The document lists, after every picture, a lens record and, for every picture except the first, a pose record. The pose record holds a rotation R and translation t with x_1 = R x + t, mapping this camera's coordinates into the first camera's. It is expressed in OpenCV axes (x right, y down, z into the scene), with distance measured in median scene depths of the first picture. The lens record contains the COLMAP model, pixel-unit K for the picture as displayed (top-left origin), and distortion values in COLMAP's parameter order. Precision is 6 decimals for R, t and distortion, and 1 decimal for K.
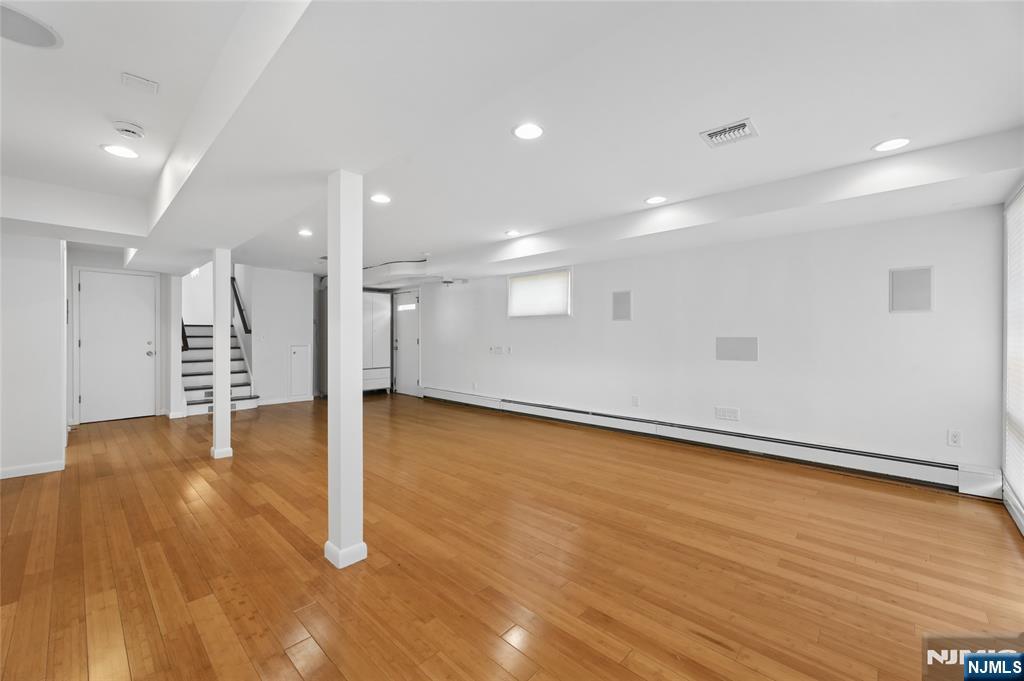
lens RADIAL K [[408.8, 0, 512.0], [0, 408.8, 340.5], [0, 0, 1]] dist [0.001933, 0.000235]
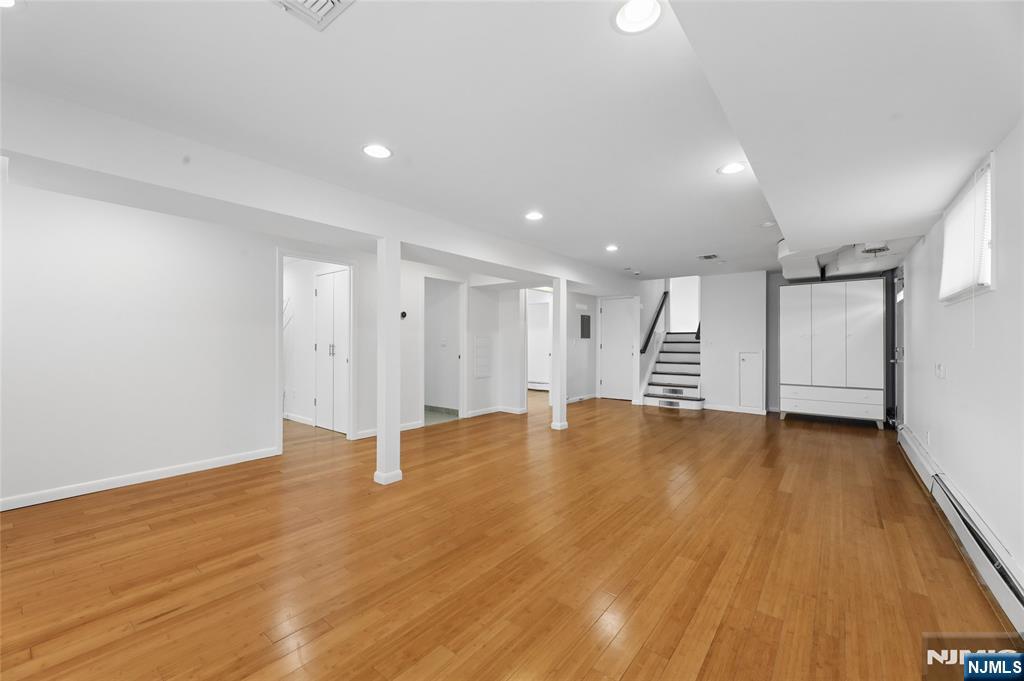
lens RADIAL K [[408.8, 0, 512.0], [0, 408.8, 340.5], [0, 0, 1]] dist [0.001933, 0.000235]
pose [[0.080211, -0.003994, -0.996770, 0.850854], [-0.011385, 0.999923, -0.004922, -0.009680], [0.996713, 0.011743, 0.080159, 0.937421]]
